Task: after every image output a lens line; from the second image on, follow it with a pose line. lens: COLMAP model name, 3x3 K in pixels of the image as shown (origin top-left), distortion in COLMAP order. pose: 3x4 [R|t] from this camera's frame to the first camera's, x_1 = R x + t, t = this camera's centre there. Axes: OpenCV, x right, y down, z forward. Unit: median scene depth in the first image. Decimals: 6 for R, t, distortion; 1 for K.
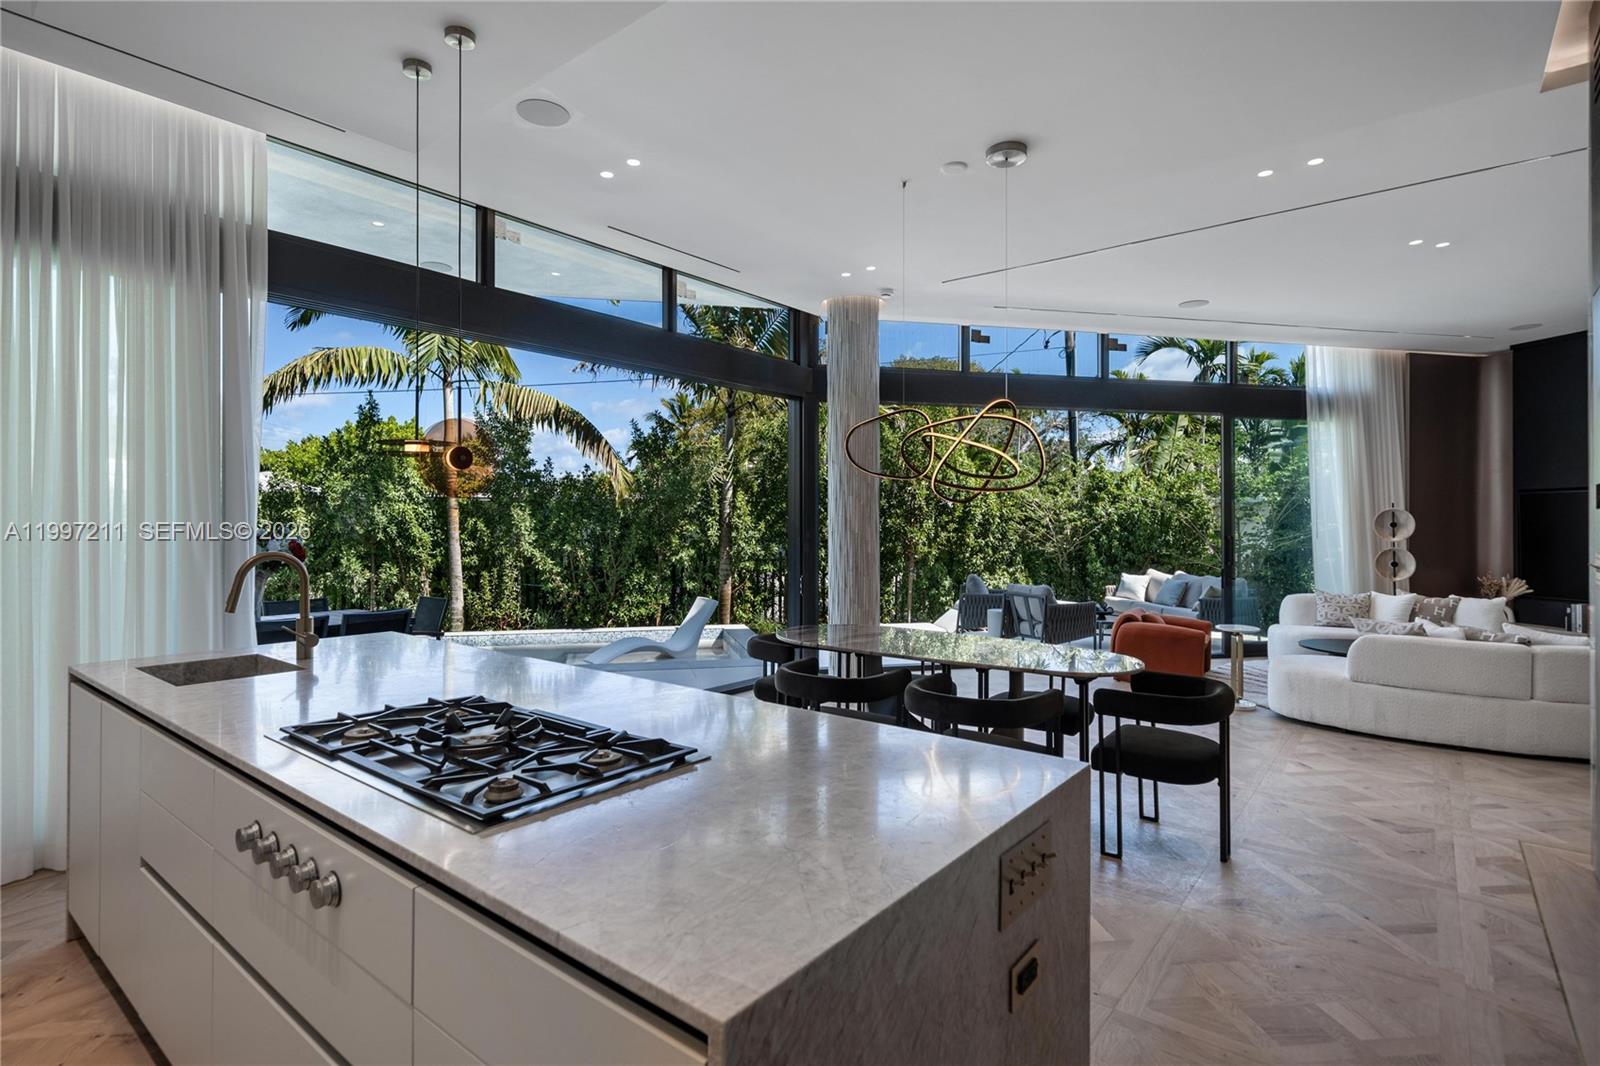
lens RADIAL K [[786.1, 0, 804.8], [0, 786.1, 526.8], [0, 0, 1]] dist [0.012313, -0.001392]
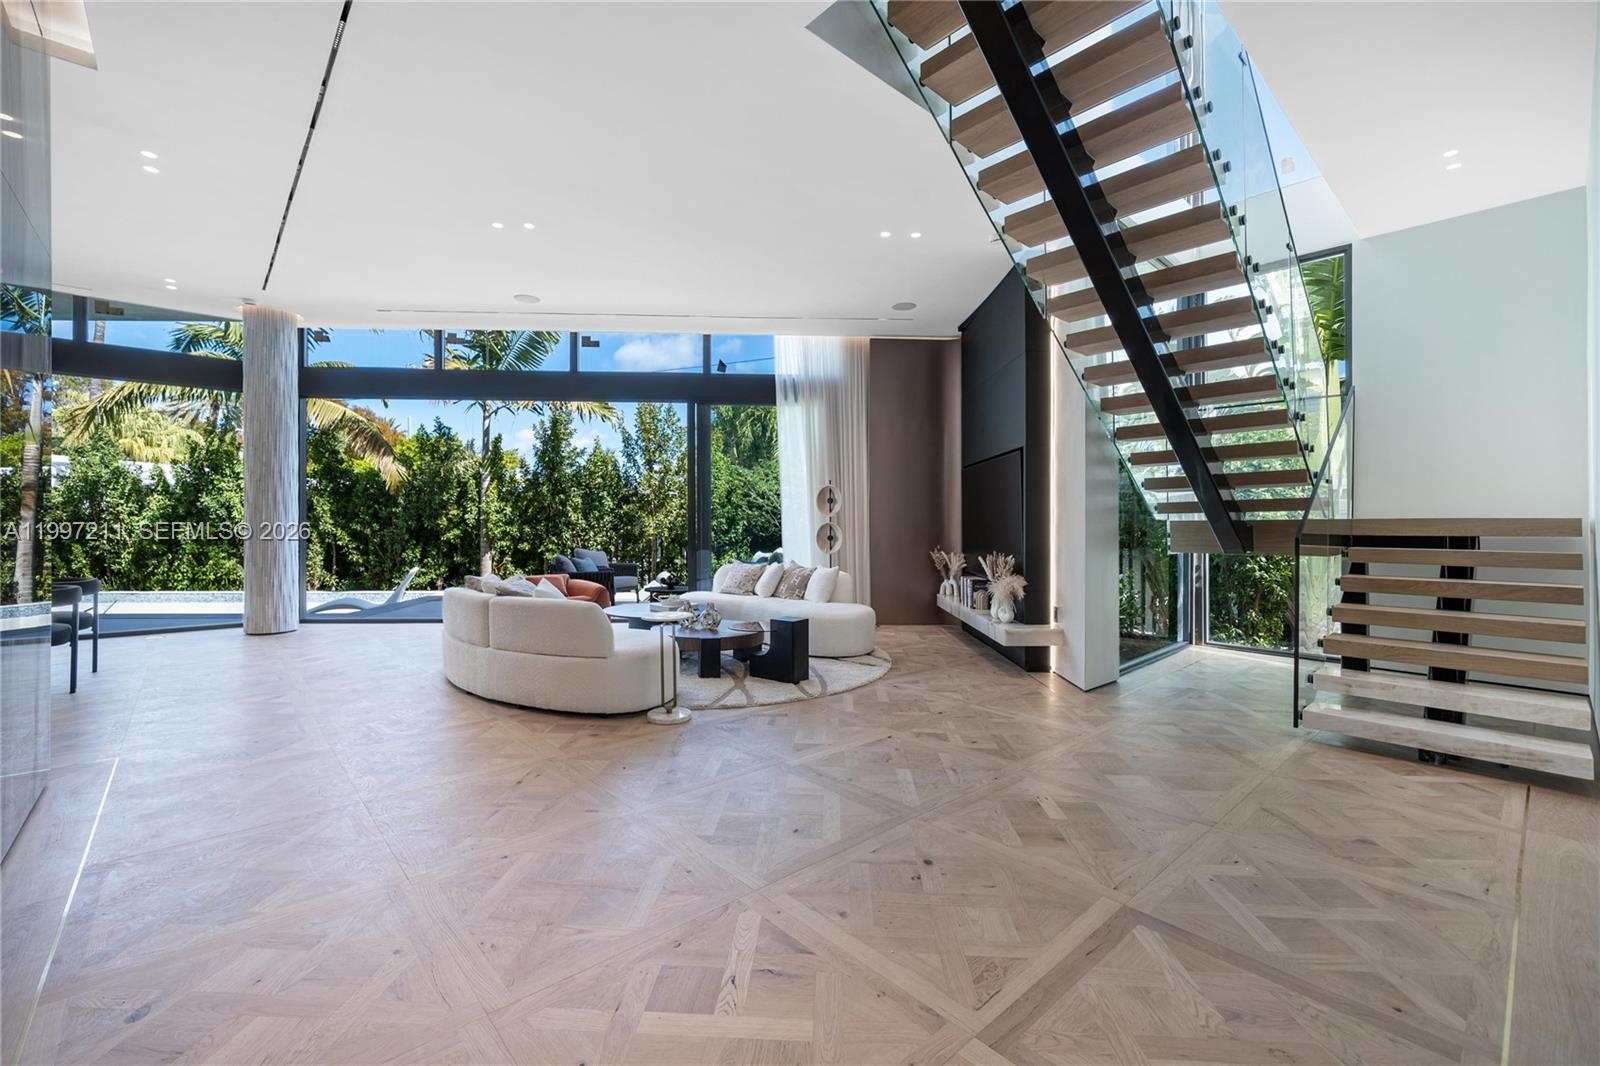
lens RADIAL K [[673.1, 0, 793.6], [0, 673.1, 527.4], [0, 0, 1]] dist [0.003368, -0.000002]
pose [[0.985379, 0.004199, -0.170322, 0.686578], [-0.003422, 0.999982, 0.004852, 0.023368], [0.170339, -0.004198, 0.985376, 0.081880]]
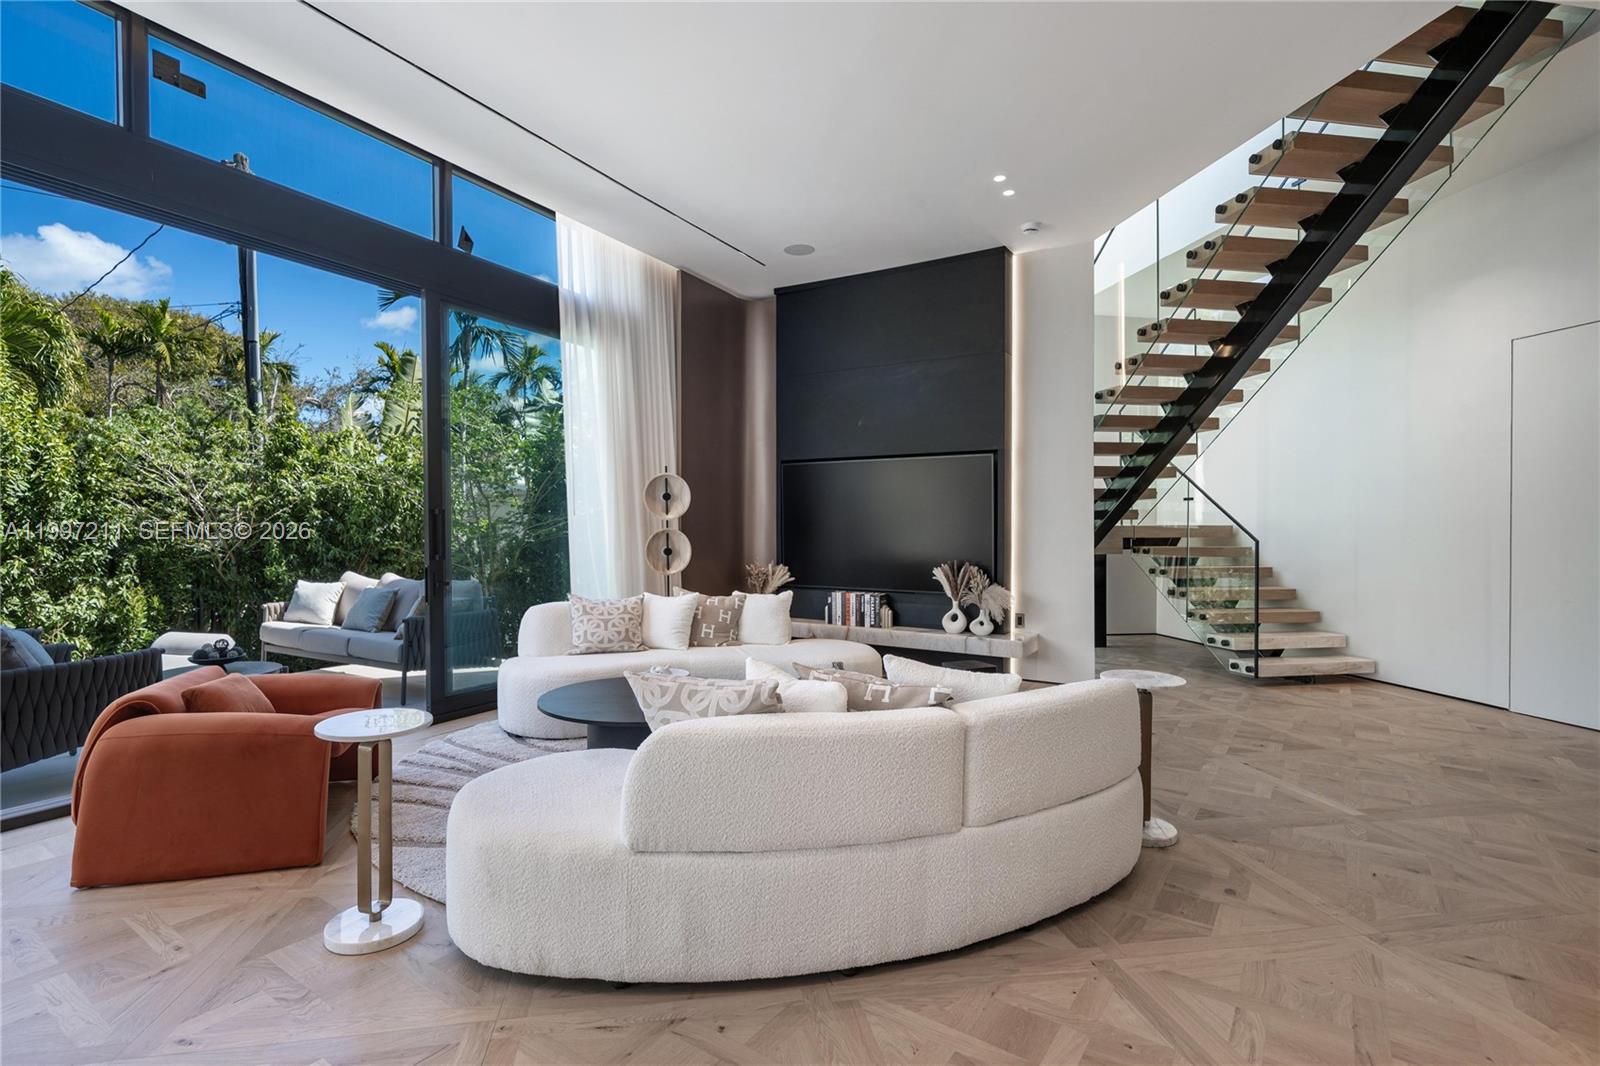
lens RADIAL K [[767.9, 0, 800.5], [0, 767.9, 533.5], [0, 0, 1]] dist [0.002992, -0.000512]
pose [[0.661256, -0.004230, 0.750149, 0.243891], [-0.000423, 0.999982, 0.006012, 0.021417], [-0.750160, -0.004293, 0.661242, 0.362134]]
